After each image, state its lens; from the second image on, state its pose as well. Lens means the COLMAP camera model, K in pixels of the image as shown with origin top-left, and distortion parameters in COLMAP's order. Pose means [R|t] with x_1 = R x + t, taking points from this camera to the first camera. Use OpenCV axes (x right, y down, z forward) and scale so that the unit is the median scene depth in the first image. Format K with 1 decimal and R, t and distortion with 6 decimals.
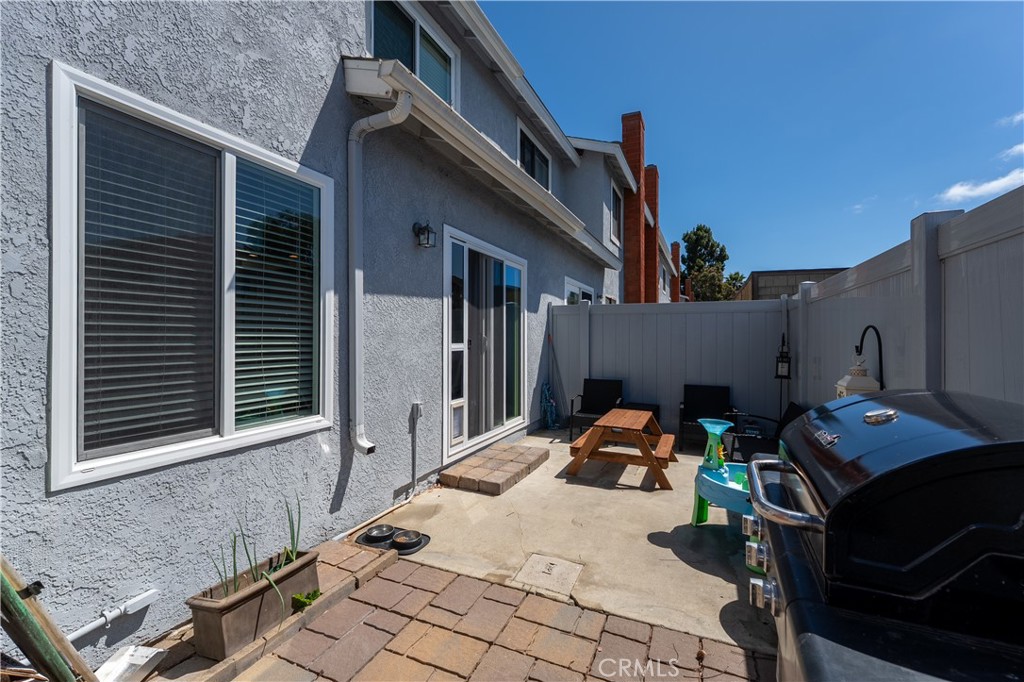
lens RADIAL K [[411.6, 0, 510.9], [0, 411.6, 334.4], [0, 0, 1]] dist [-0.000002, -0.000040]
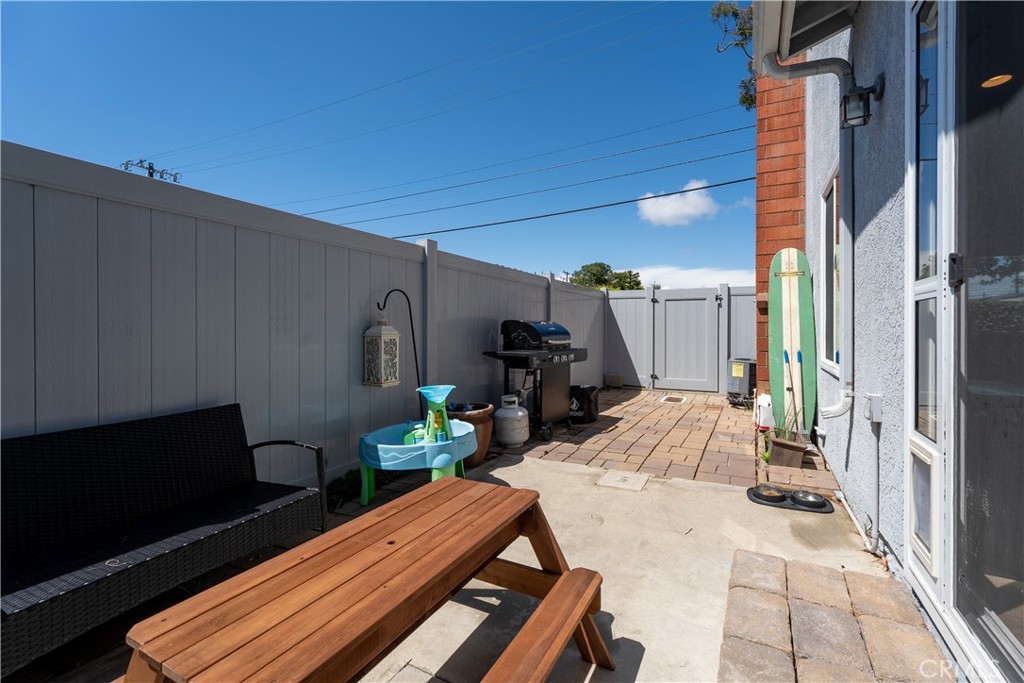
lens RADIAL K [[411.6, 0, 510.9], [0, 411.6, 334.9], [0, 0, 1]] dist [-0.000002, -0.000040]
pose [[-0.994856, -0.009993, 0.100803, 0.300274], [-0.009203, 0.999923, 0.008295, 0.104980], [-0.100878, 0.007325, -0.994872, 2.171451]]
